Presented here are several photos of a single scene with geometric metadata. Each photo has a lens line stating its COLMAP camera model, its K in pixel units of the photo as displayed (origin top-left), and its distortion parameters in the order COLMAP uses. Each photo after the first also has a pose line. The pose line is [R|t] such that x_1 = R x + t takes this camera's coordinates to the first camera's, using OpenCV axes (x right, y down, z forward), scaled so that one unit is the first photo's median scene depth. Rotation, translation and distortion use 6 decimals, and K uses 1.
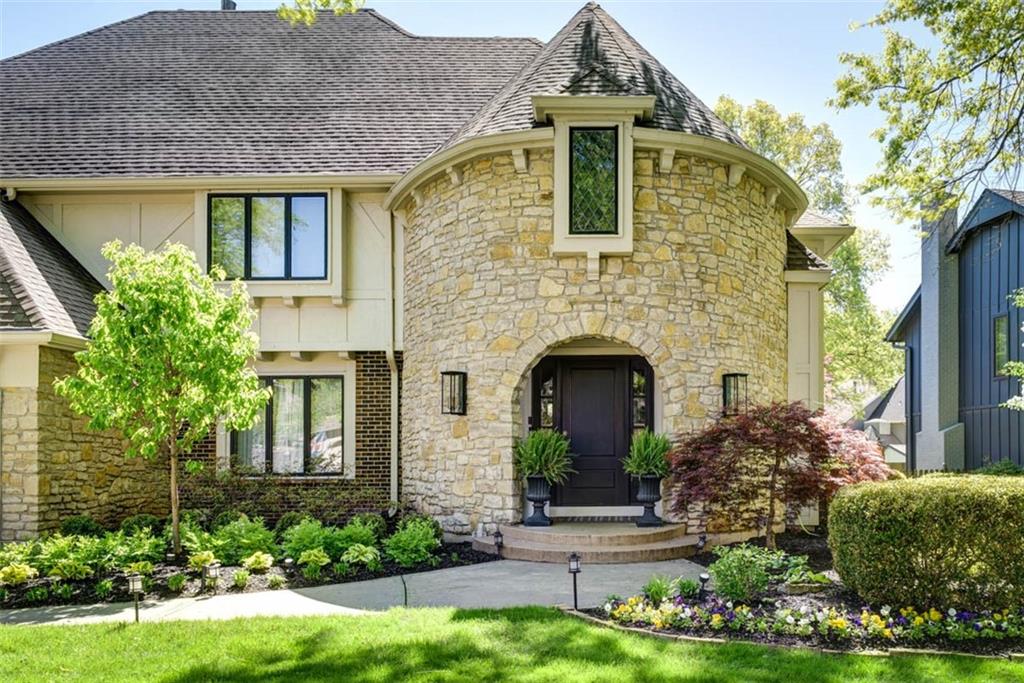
lens RADIAL K [[713.6, 0, 512.0], [0, 713.6, 388.0], [0, 0, 1]] dist [-0.003398, -0.002690]
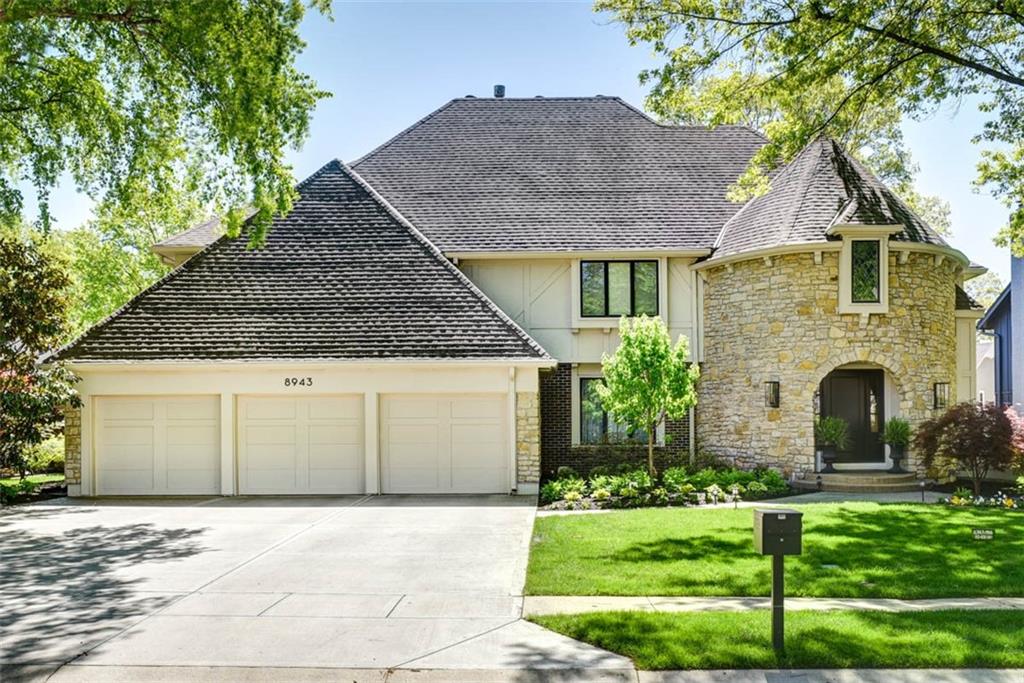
lens RADIAL K [[789.5, 0, 512.0], [0, 789.5, 341.5], [0, 0, 1]] dist [-0.007228, 0.005145]
pose [[0.999990, 0.000203, -0.004560, -0.694573], [-0.000261, 0.999918, -0.012767, -0.093885], [0.004557, 0.012768, 0.999908, -0.857363]]
